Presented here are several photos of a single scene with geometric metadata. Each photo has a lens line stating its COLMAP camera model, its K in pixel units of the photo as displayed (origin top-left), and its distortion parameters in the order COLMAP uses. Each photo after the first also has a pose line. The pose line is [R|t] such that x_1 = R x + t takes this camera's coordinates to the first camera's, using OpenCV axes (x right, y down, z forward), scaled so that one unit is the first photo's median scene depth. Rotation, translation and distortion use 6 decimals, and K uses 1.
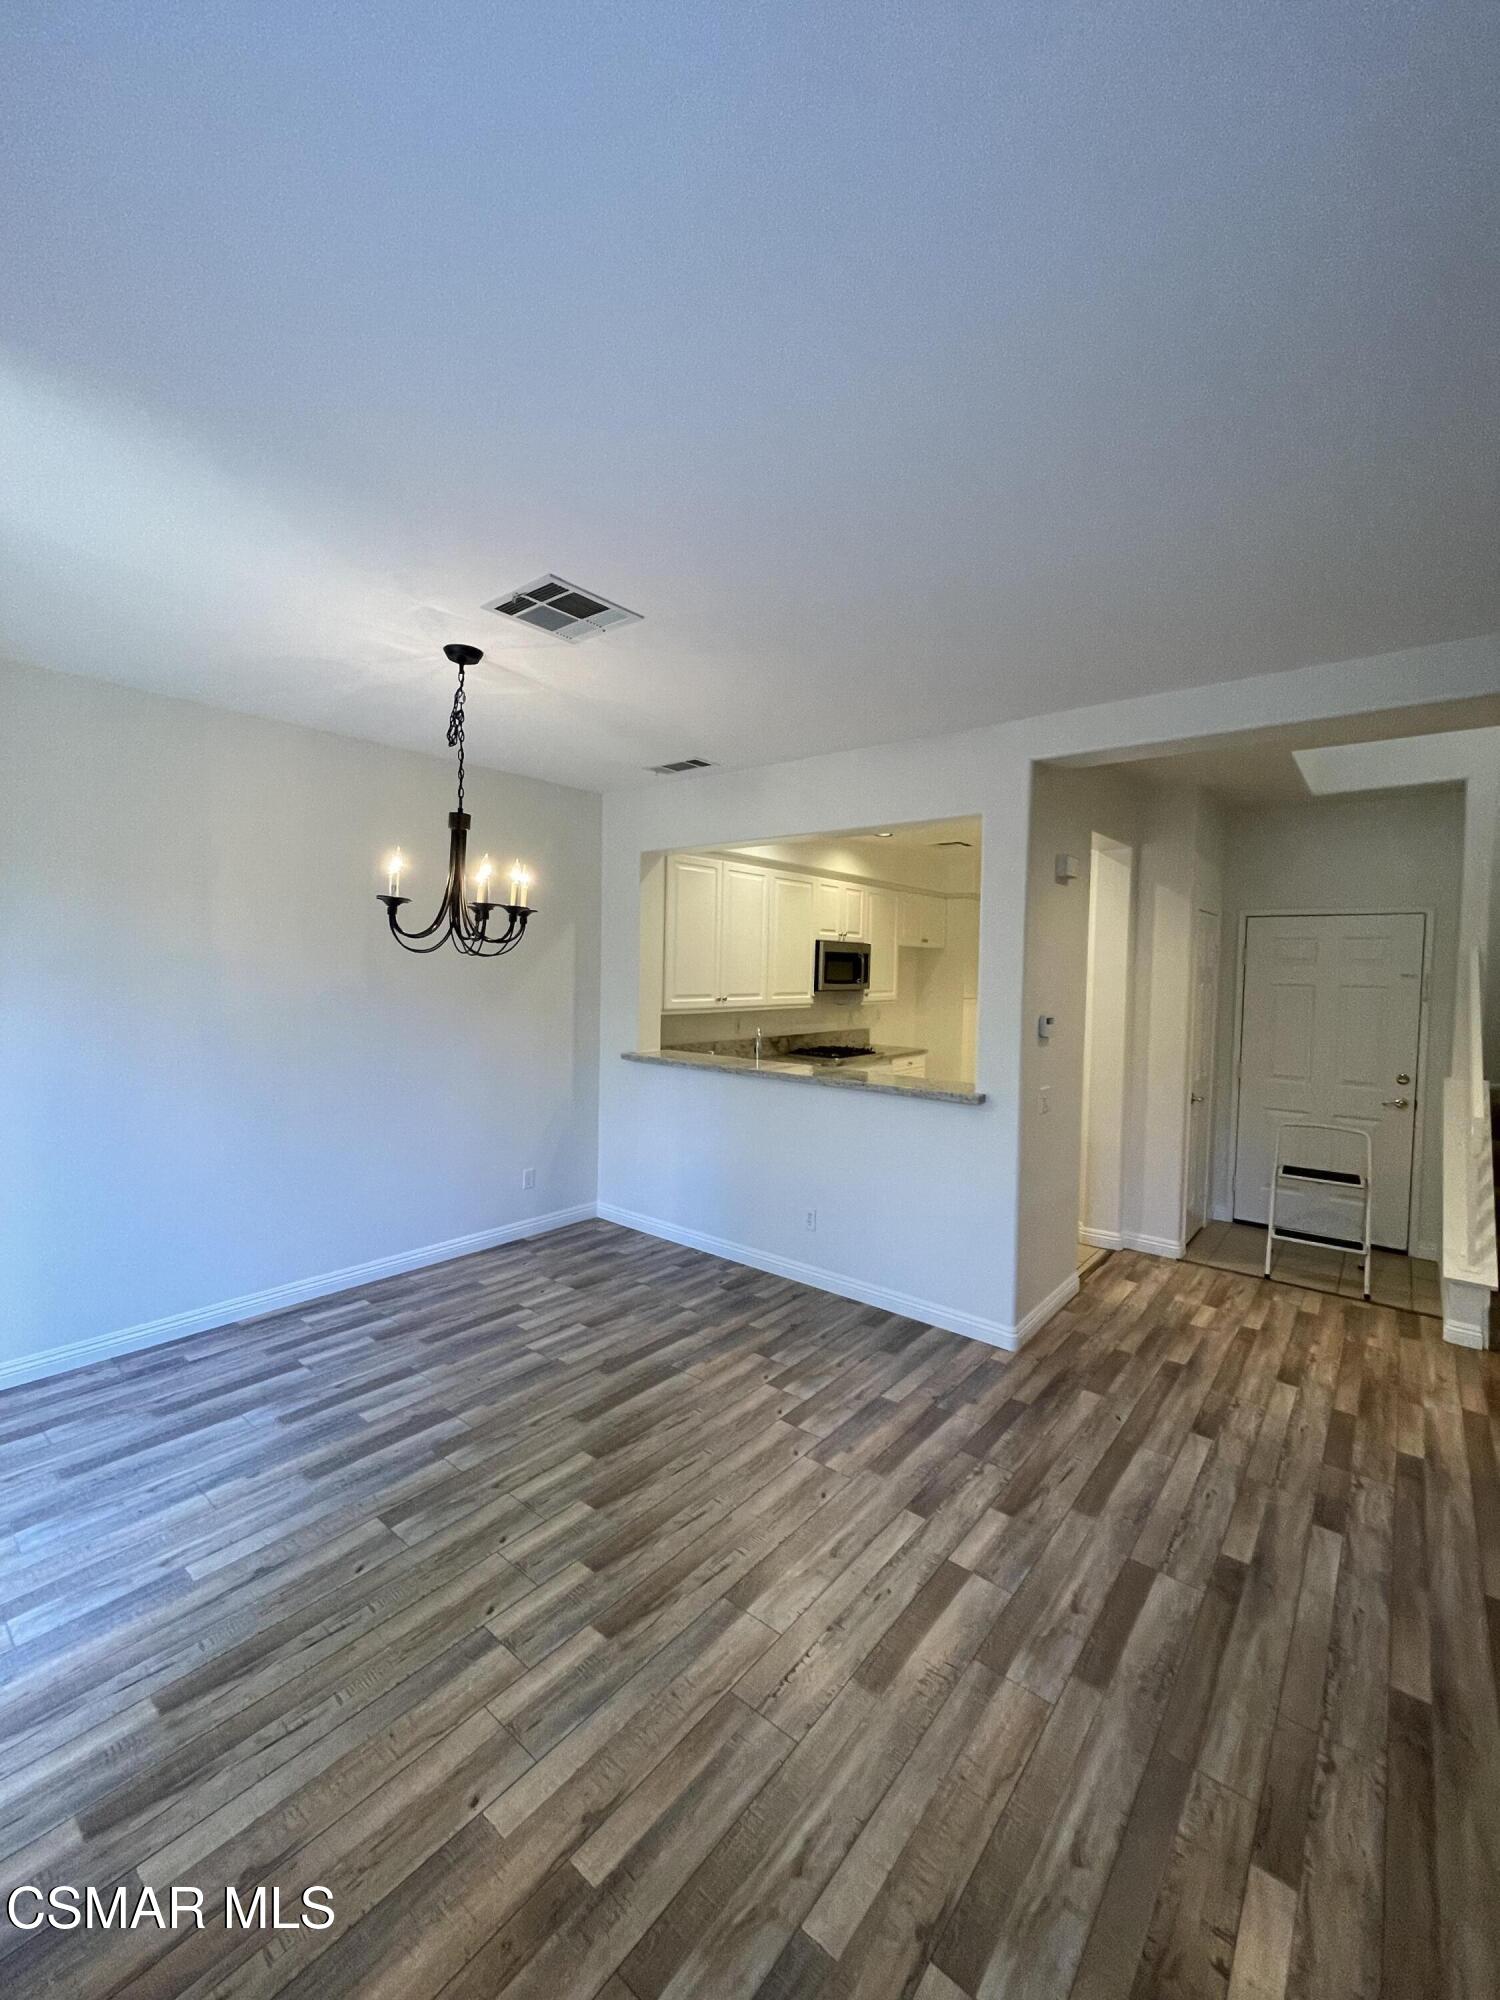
lens RADIAL K [[806.2, 0, 750.0], [0, 806.2, 1000.0], [0, 0, 1]] dist [0.000823, 0.000081]
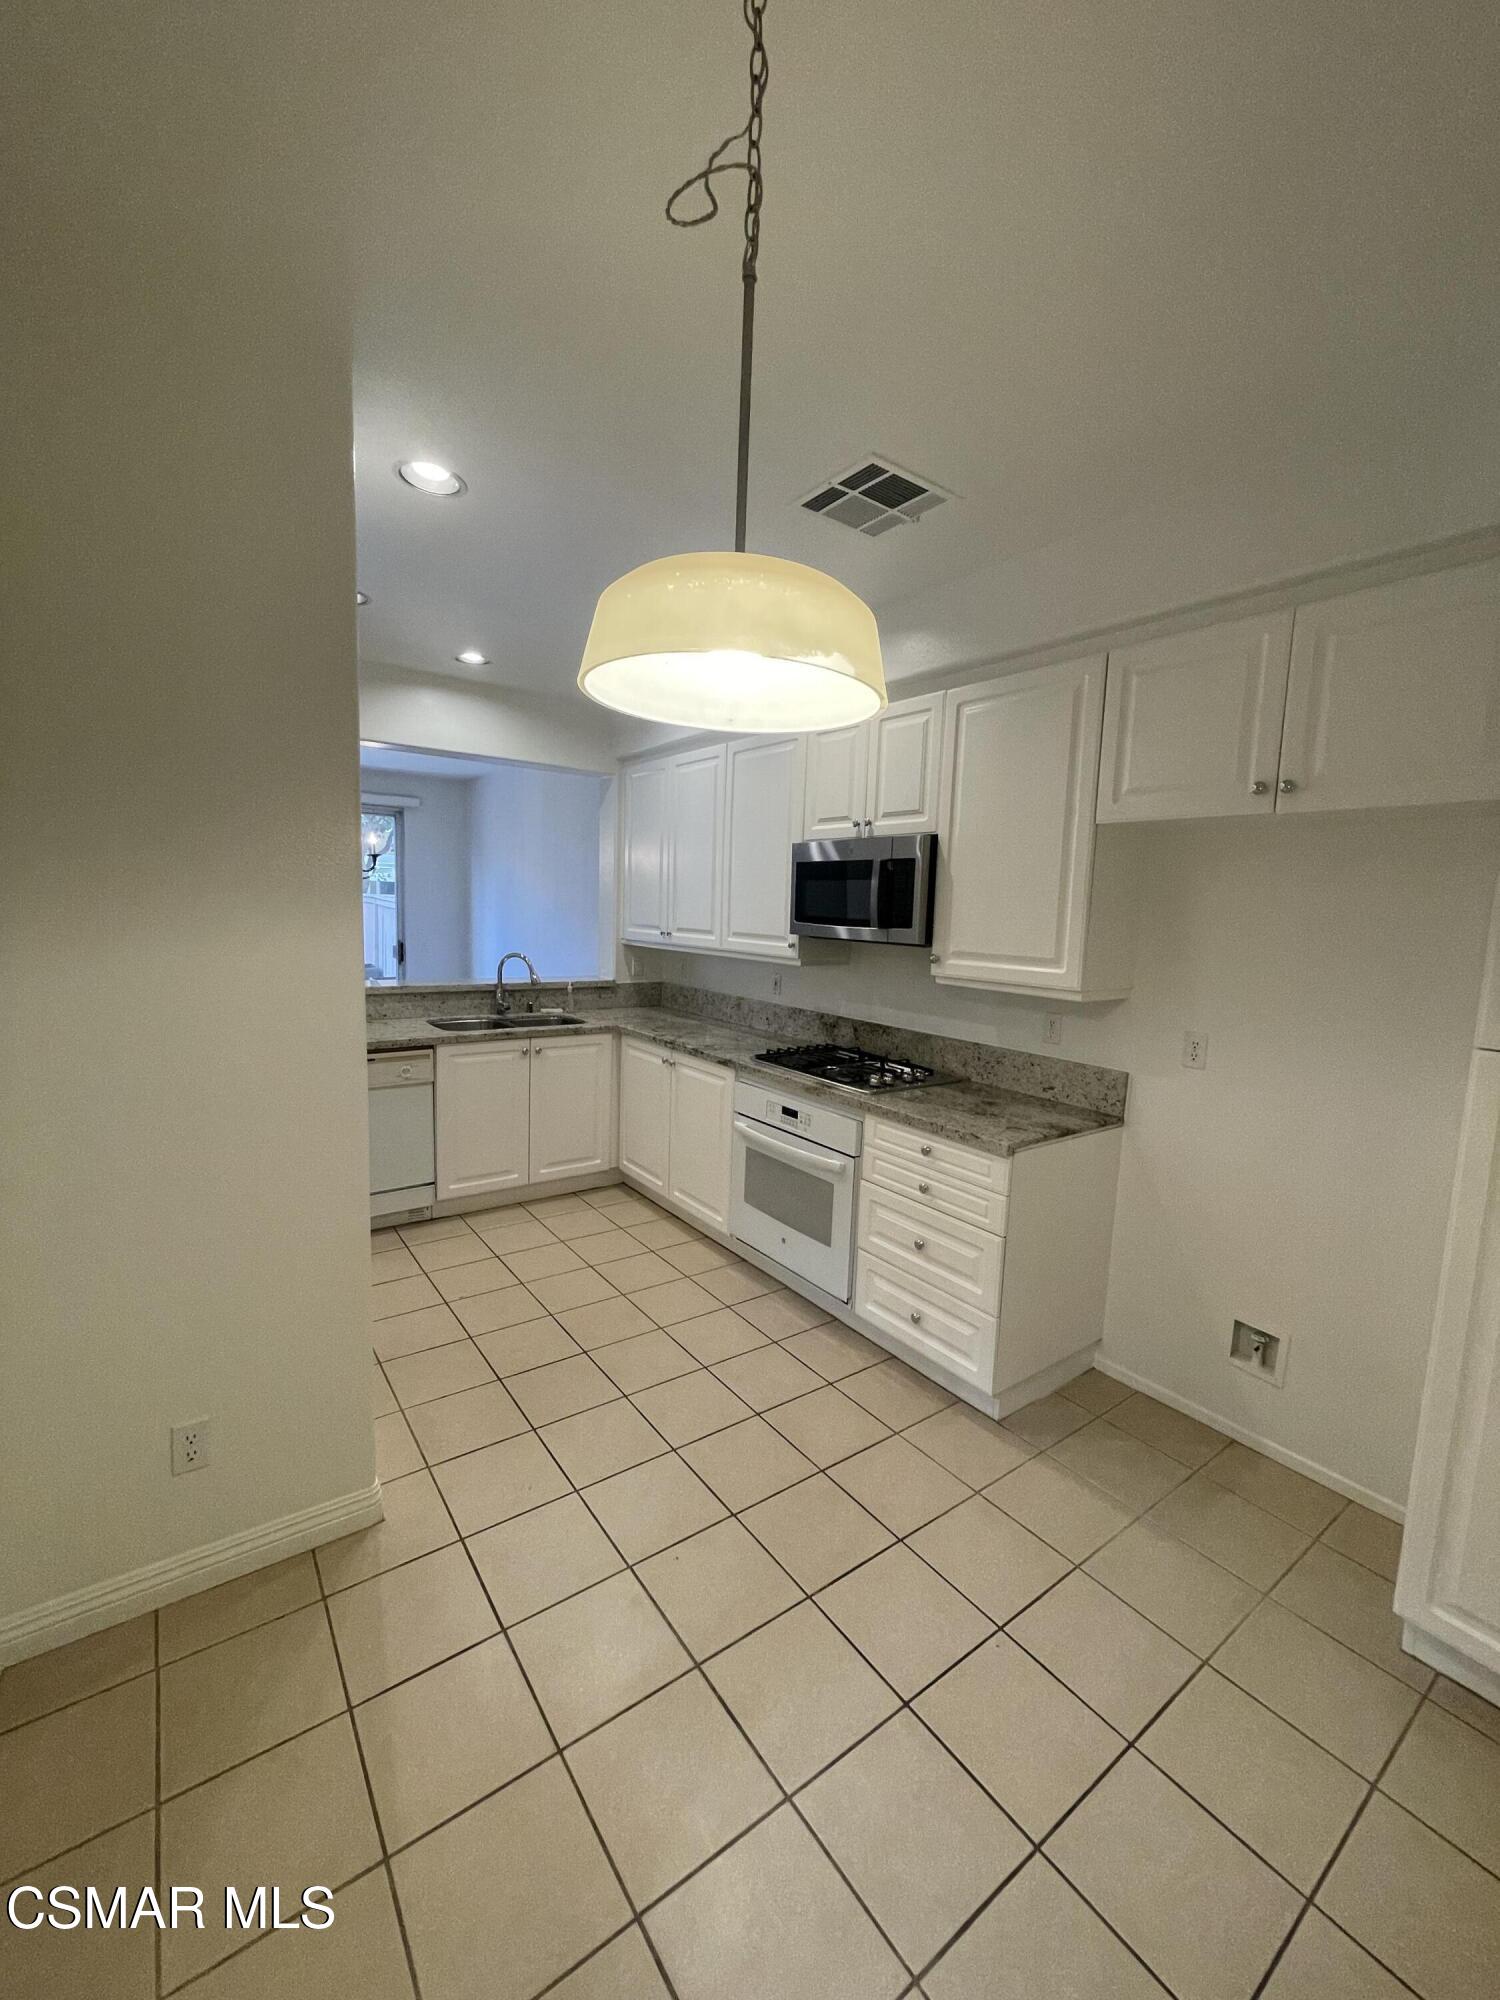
lens RADIAL K [[806.2, 0, 750.0], [0, 806.2, 1000.0], [0, 0, 1]] dist [0.000823, 0.000081]
pose [[-0.249268, 0.085033, -0.964694, 0.866271], [-0.082094, 0.990697, 0.108537, -0.035003], [0.964949, 0.106250, -0.239968, 1.535794]]
